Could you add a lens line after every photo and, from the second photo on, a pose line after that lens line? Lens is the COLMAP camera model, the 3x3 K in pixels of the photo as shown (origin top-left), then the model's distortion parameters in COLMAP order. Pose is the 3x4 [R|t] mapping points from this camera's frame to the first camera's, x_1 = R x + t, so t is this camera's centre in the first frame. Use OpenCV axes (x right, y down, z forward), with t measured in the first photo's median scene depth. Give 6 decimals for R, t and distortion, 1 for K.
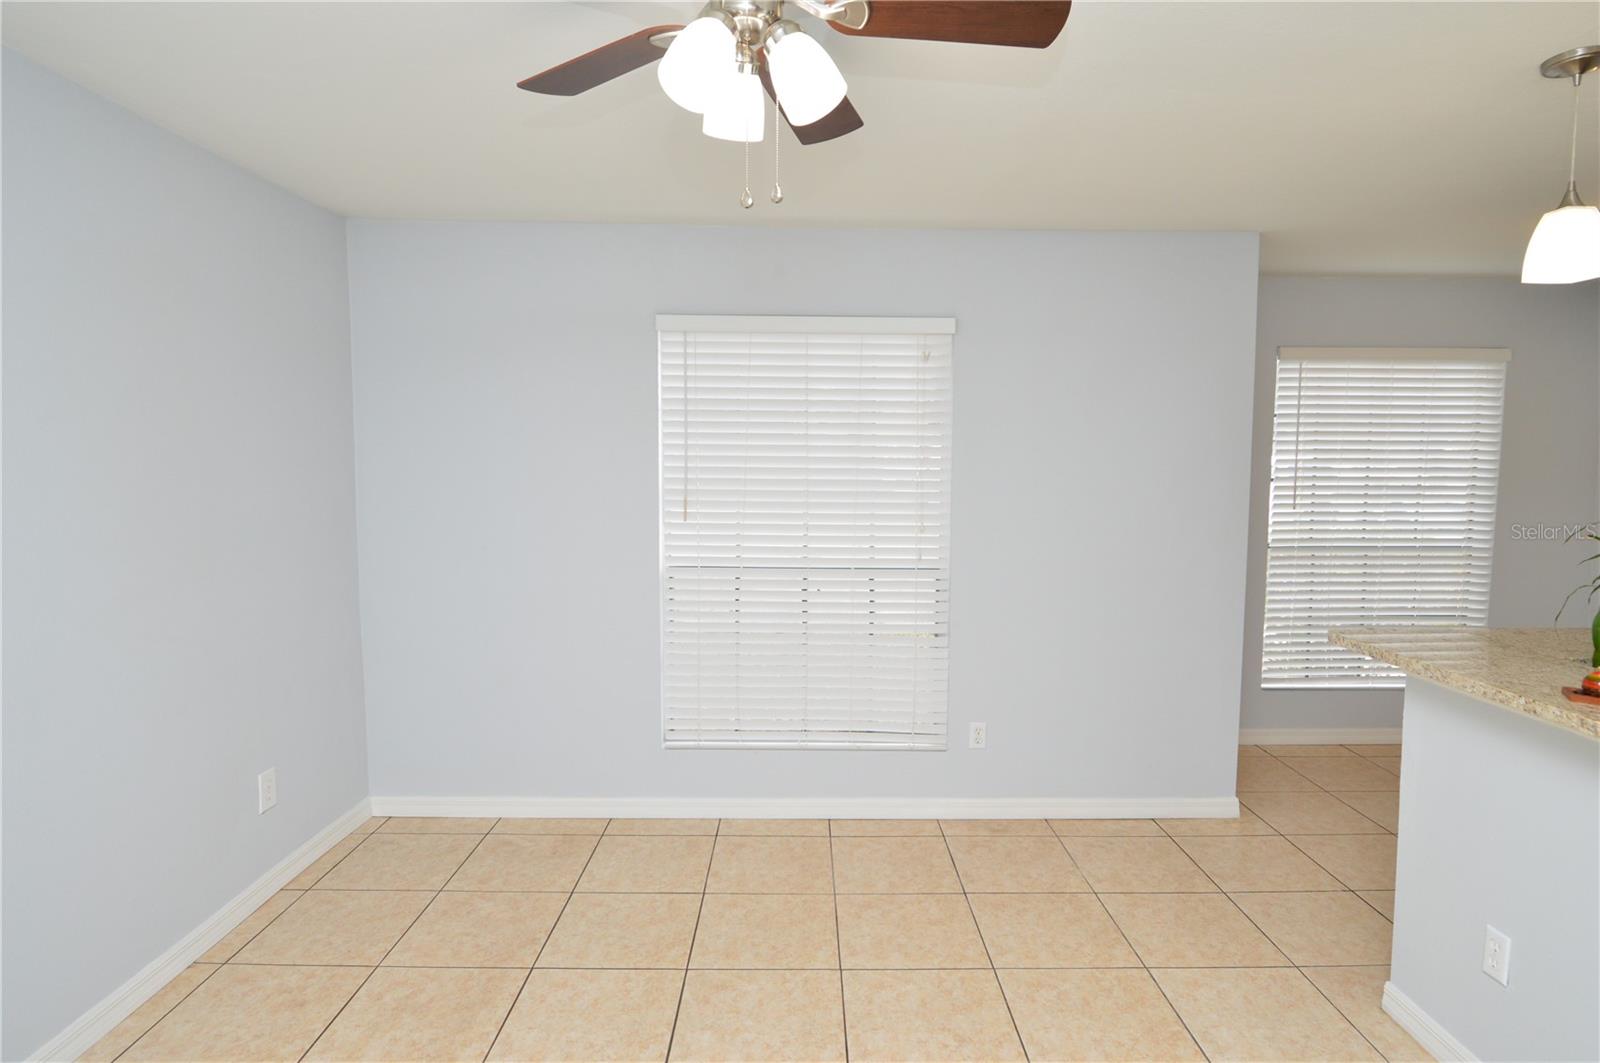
lens RADIAL K [[867.9, 0, 811.5], [0, 867.9, 514.2], [0, 0, 1]] dist [0.027852, -0.035912]
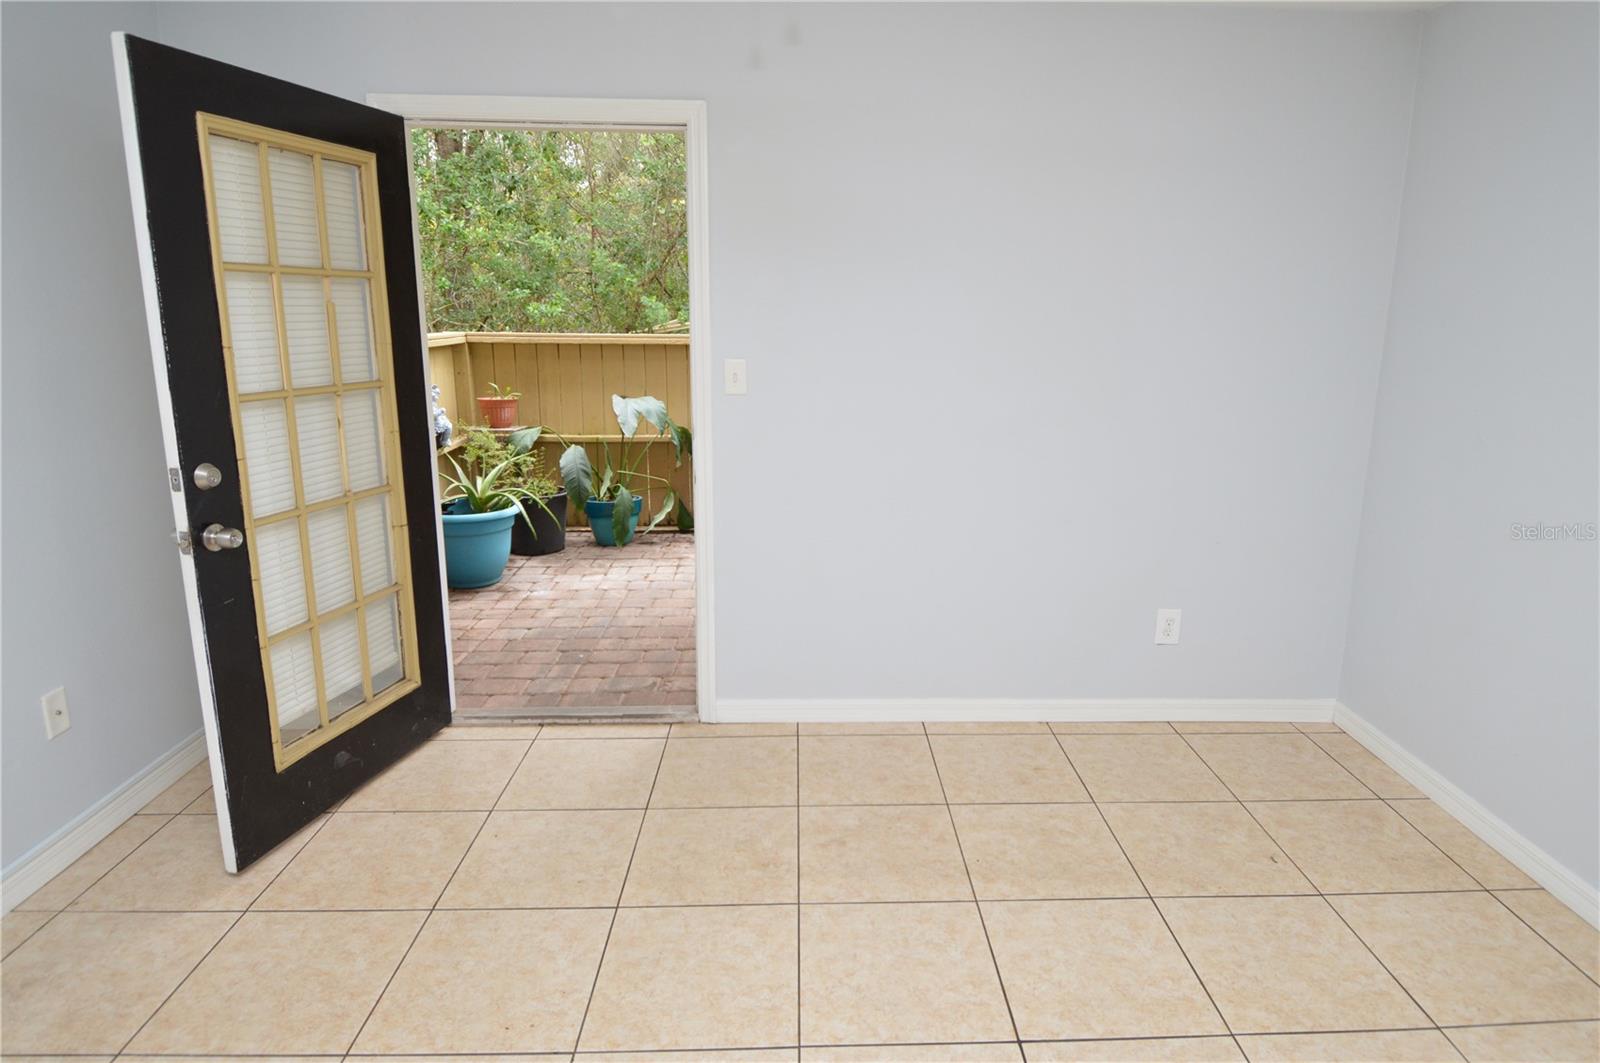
lens RADIAL K [[922.0, 0, 837.0], [0, 922.0, 418.4], [0, 0, 1]] dist [0.025583, -0.030769]
pose [[0.036636, 0.113946, -0.992811, 0.391637], [-0.074901, 0.990997, 0.110974, -0.027843], [0.996518, 0.070297, 0.044840, 0.441086]]
